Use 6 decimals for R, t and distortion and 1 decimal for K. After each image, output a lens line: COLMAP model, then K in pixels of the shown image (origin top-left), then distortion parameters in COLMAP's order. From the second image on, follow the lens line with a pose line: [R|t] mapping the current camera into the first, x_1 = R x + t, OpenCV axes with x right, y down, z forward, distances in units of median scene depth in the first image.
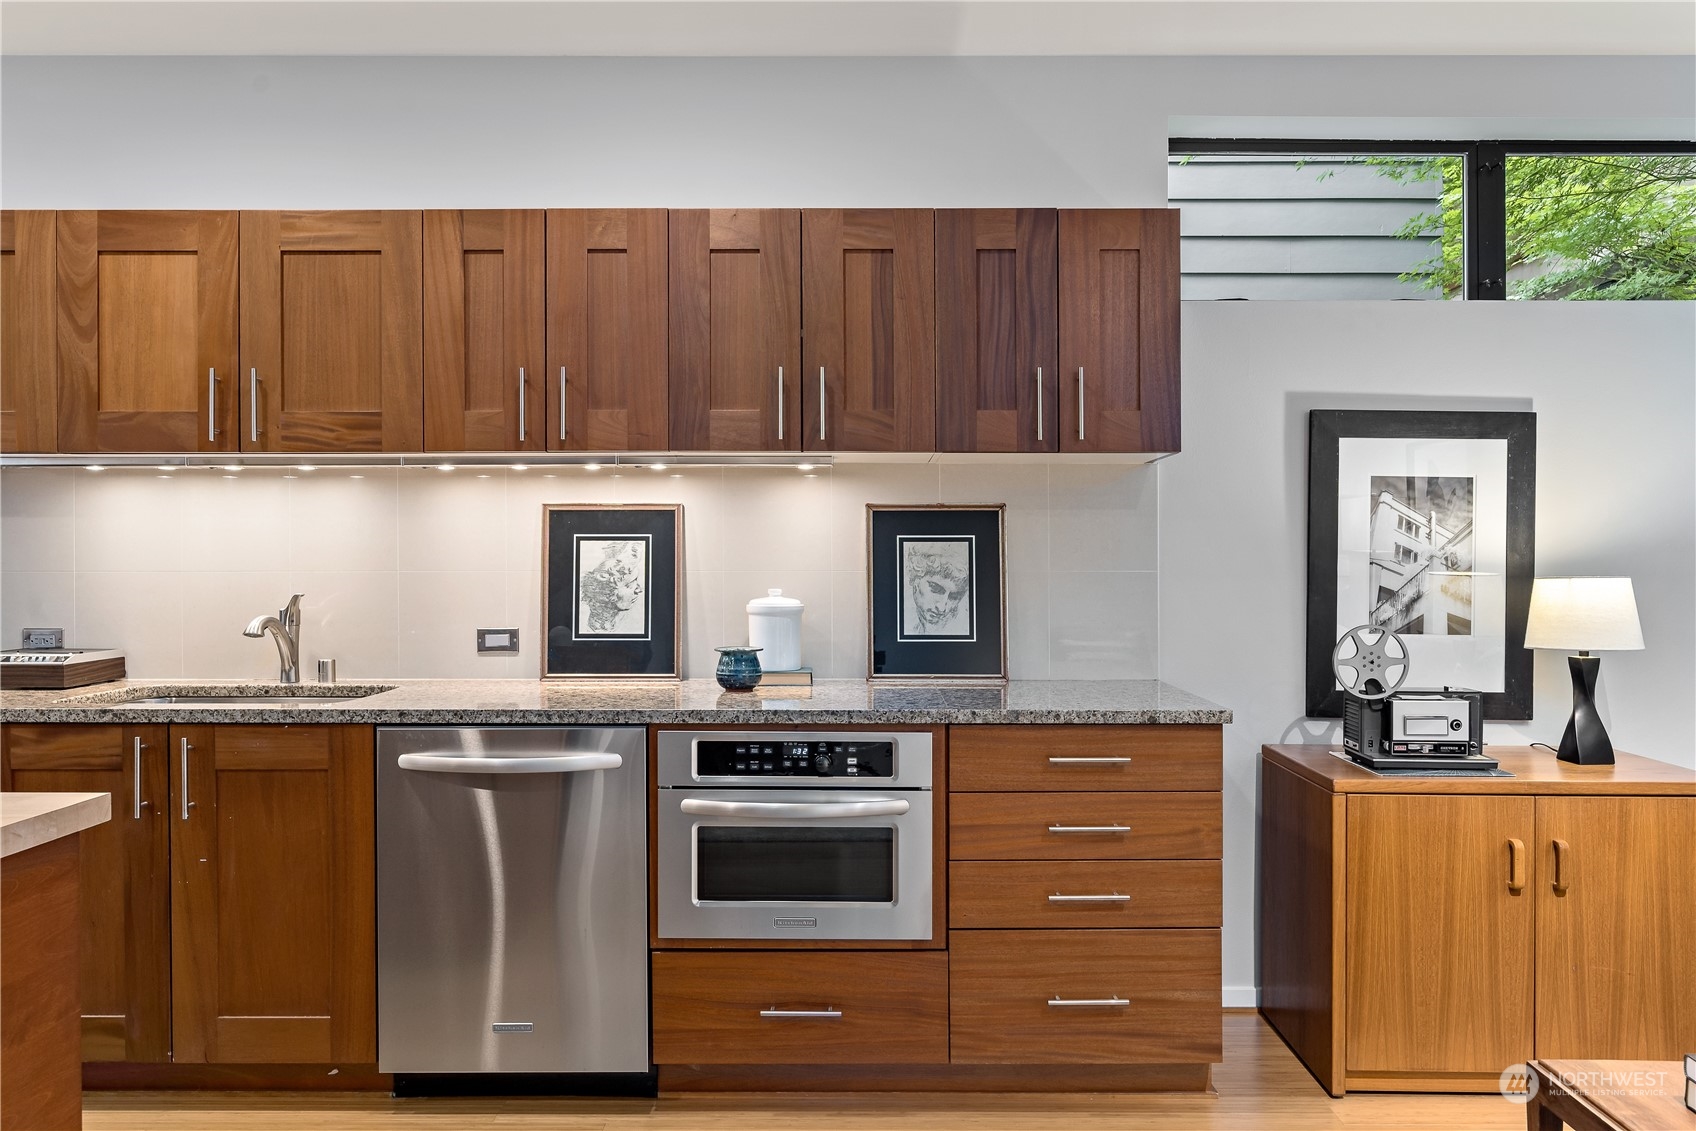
lens RADIAL K [[1195.9, 0, 848.0], [0, 1195.9, 565.5], [0, 0, 1]] dist [-0.001951, 0.001604]
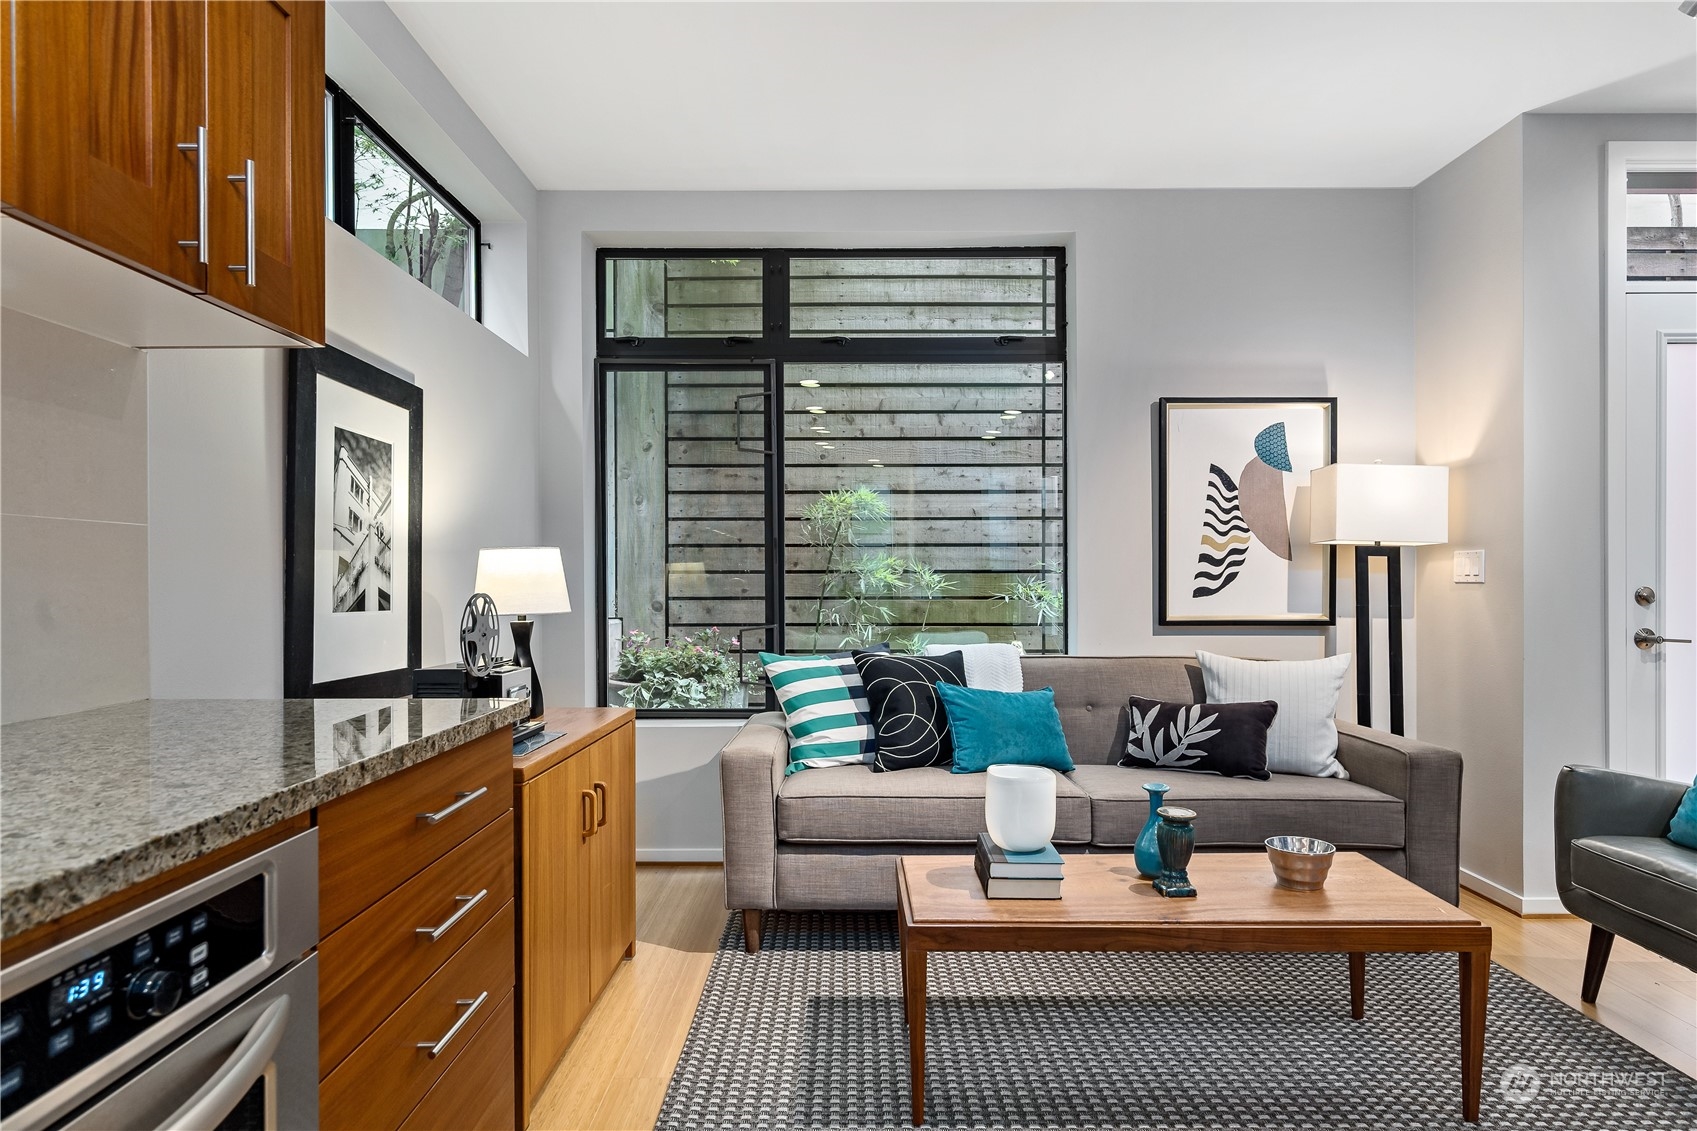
lens RADIAL K [[968.7, 0, 842.8], [0, 968.7, 581.9], [0, 0, 1]] dist [-0.000445, -0.000058]
pose [[-0.008774, -0.002769, 0.999958, -0.273430], [0.008192, 0.999962, 0.002841, 0.039422], [-0.999928, 0.008216, -0.008751, 0.702063]]
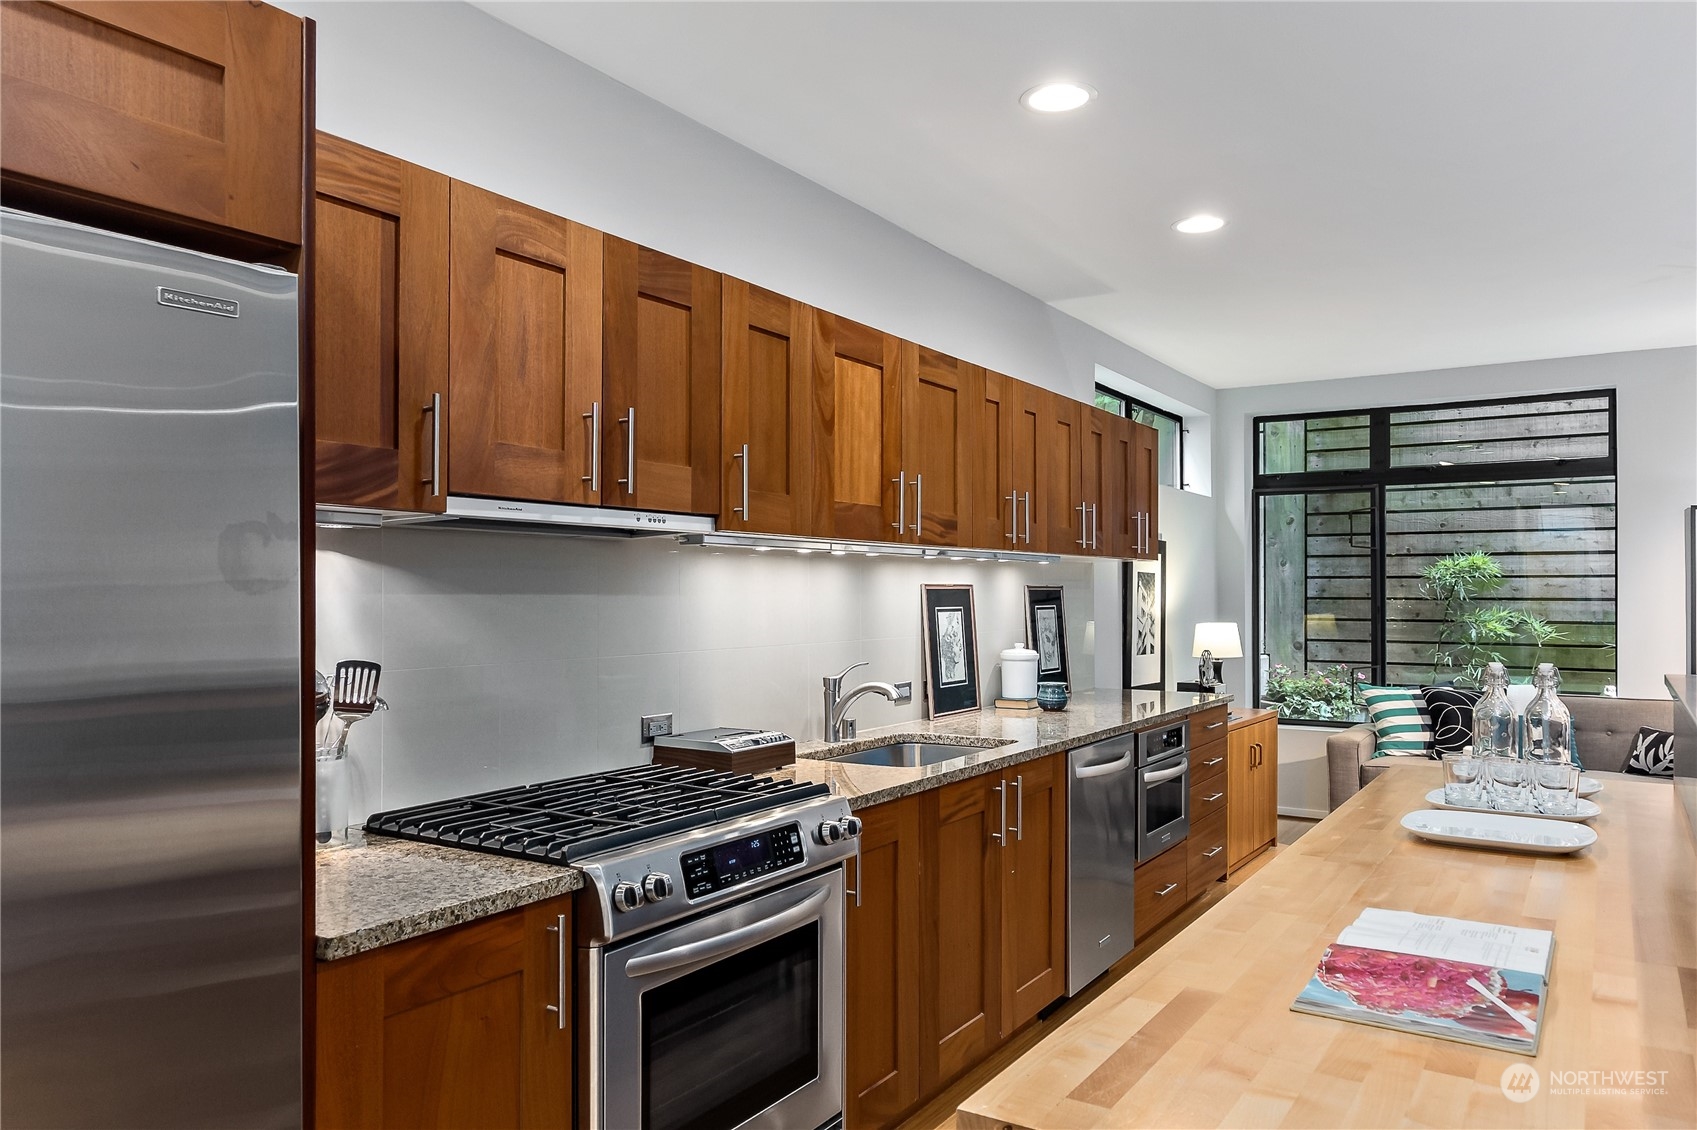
lens RADIAL K [[1215.8, 0, 845.7], [0, 1215.8, 588.9], [0, 0, 1]] dist [0.002247, 0.025557]
pose [[0.521062, 0.001044, 0.853518, -1.560974], [0.002698, 0.999992, -0.002870, -0.047190], [-0.853514, 0.003798, 0.521056, 0.427490]]
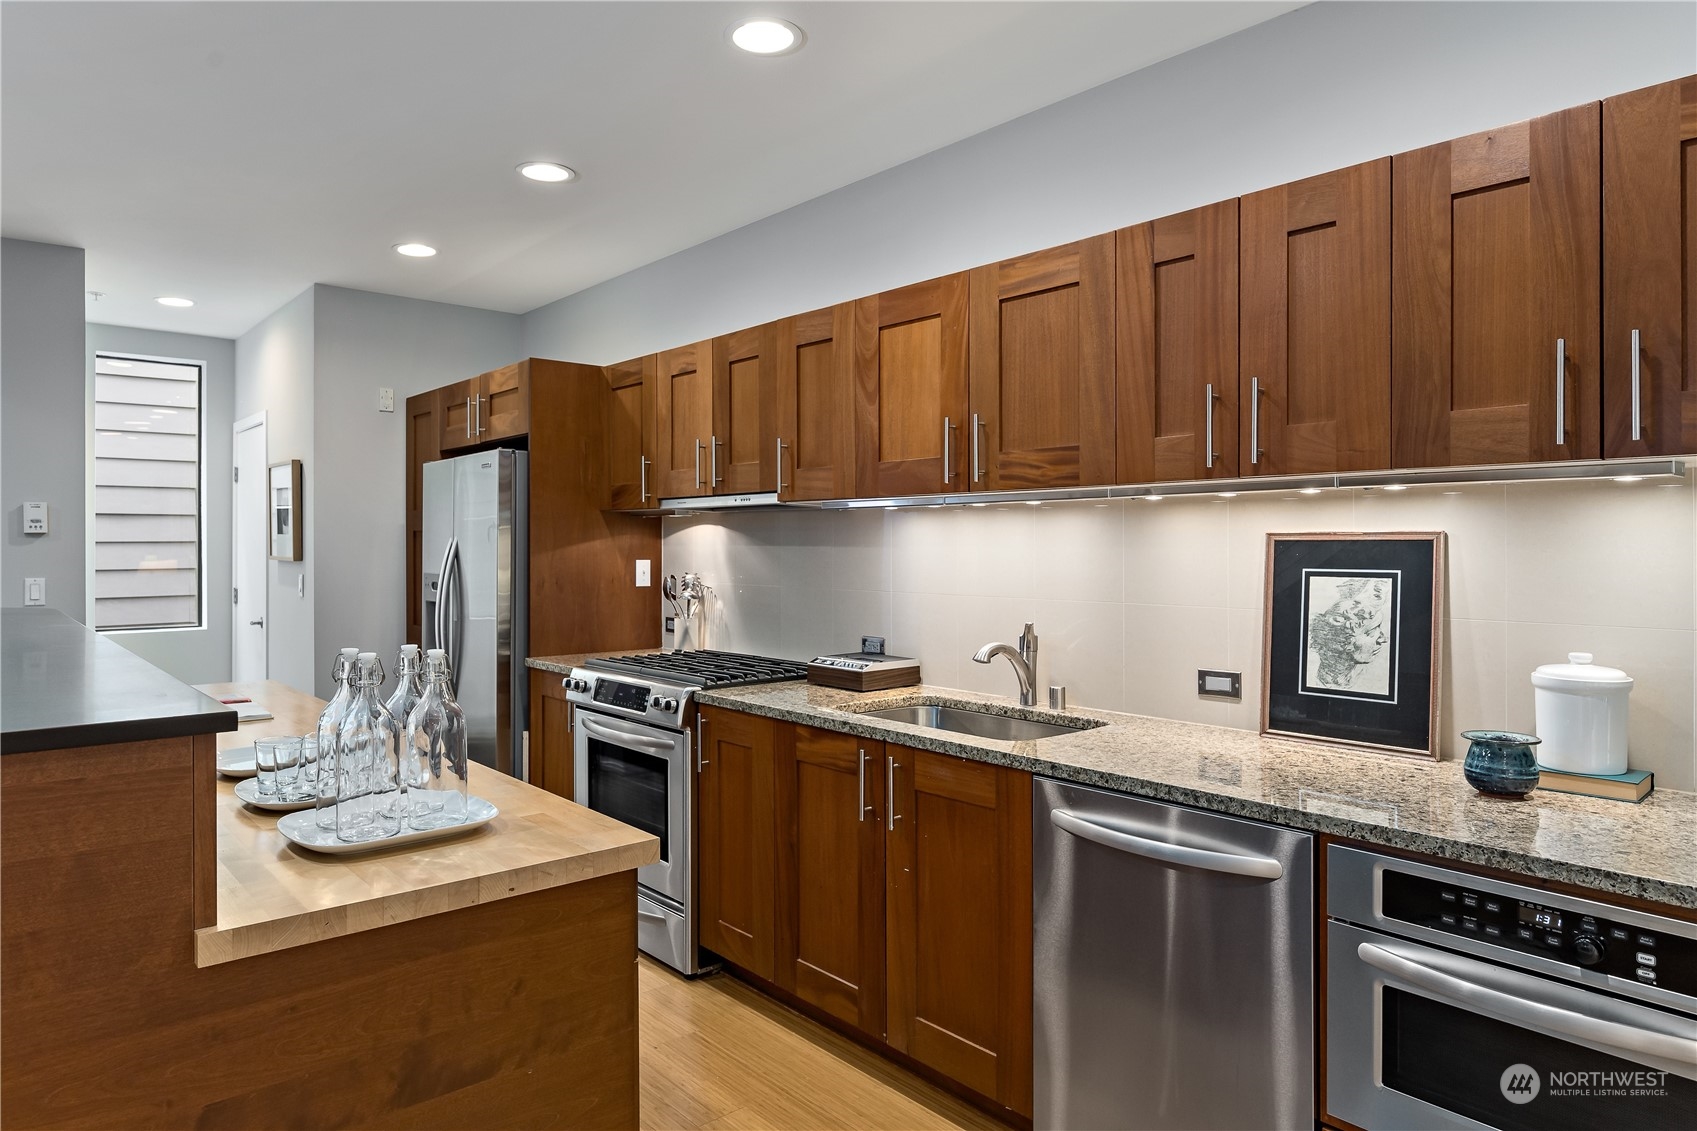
lens RADIAL K [[1038.0, 0, 817.0], [0, 1038.0, 546.8], [0, 0, 1]] dist [-0.001104, 0.000720]
pose [[0.652659, 0.000911, -0.757652, 0.115709], [-0.002258, 0.999997, -0.000743, -0.044447], [0.757649, 0.002195, 0.652659, 0.281586]]
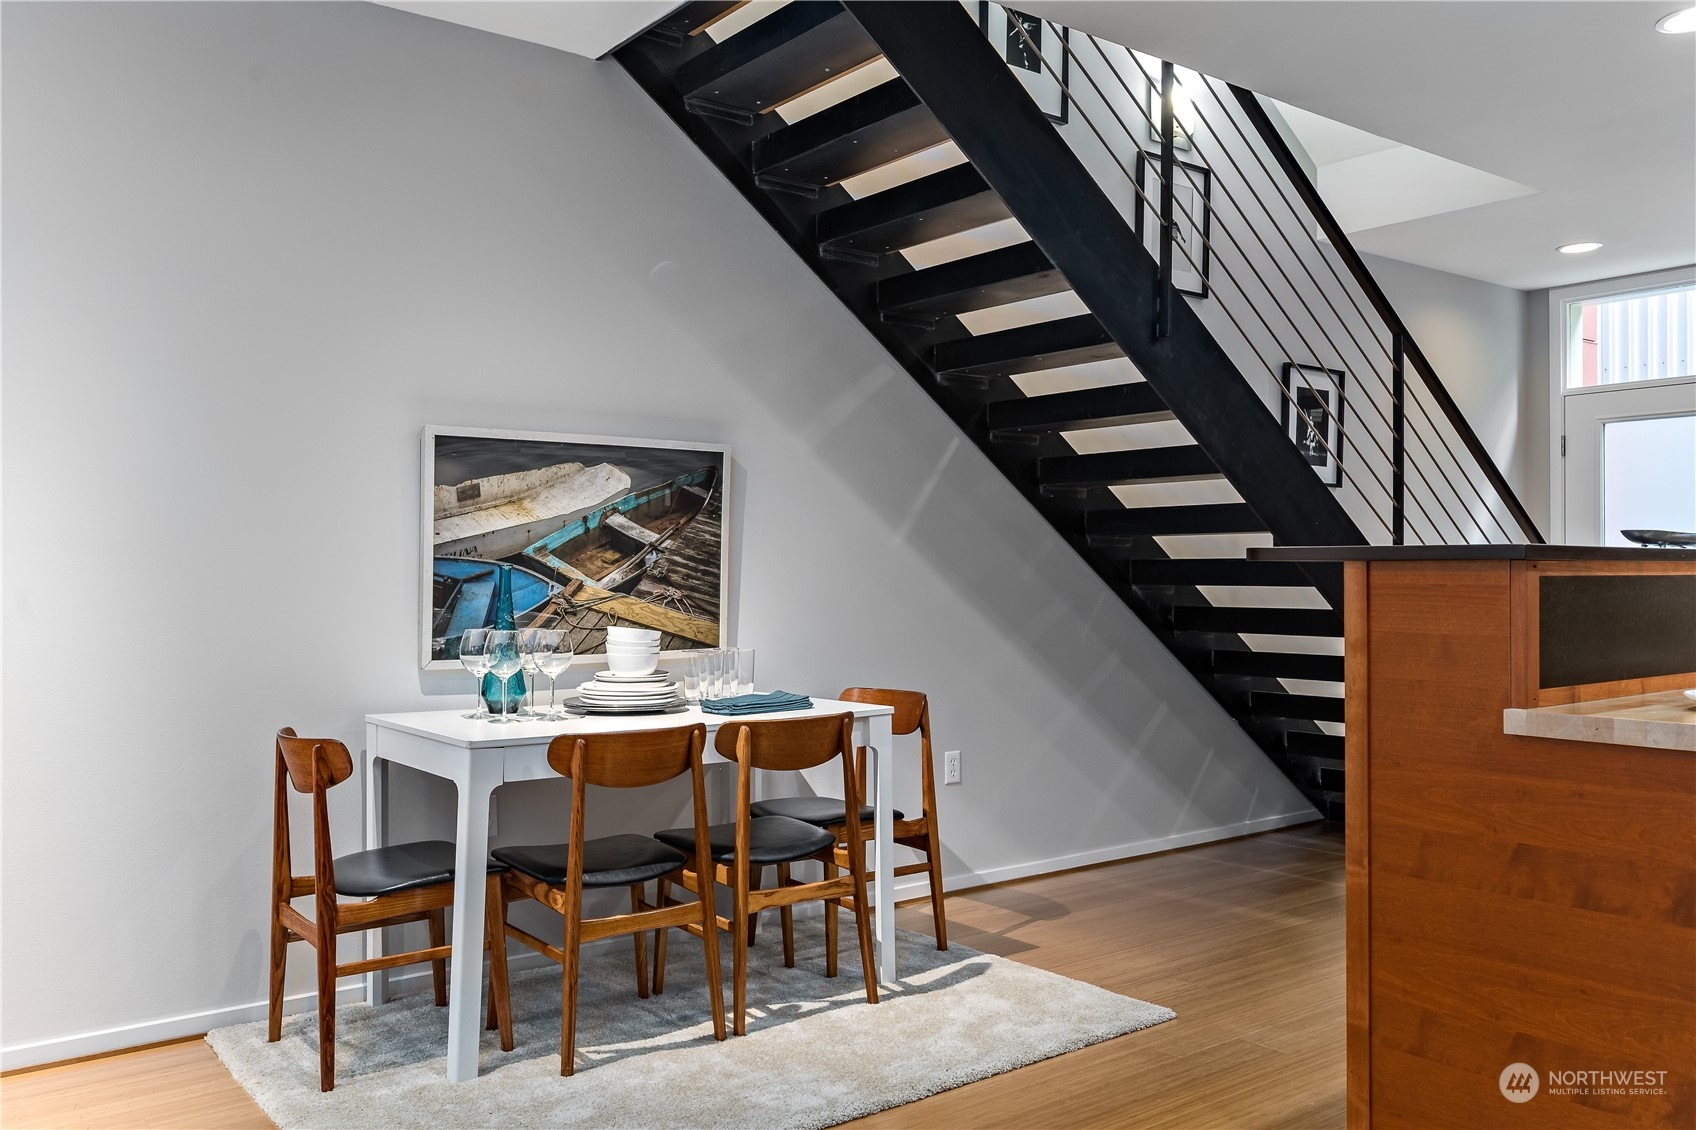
lens RADIAL K [[1369.0, 0, 847.0], [0, 1369.0, 568.0], [0, 0, 1]] dist [0.004919, 0.002084]
pose [[-0.783086, -0.000668, -0.621914, 0.375859], [-0.000807, 1.000000, -0.000058, 0.035423], [0.621914, 0.000456, -0.783086, 0.722354]]
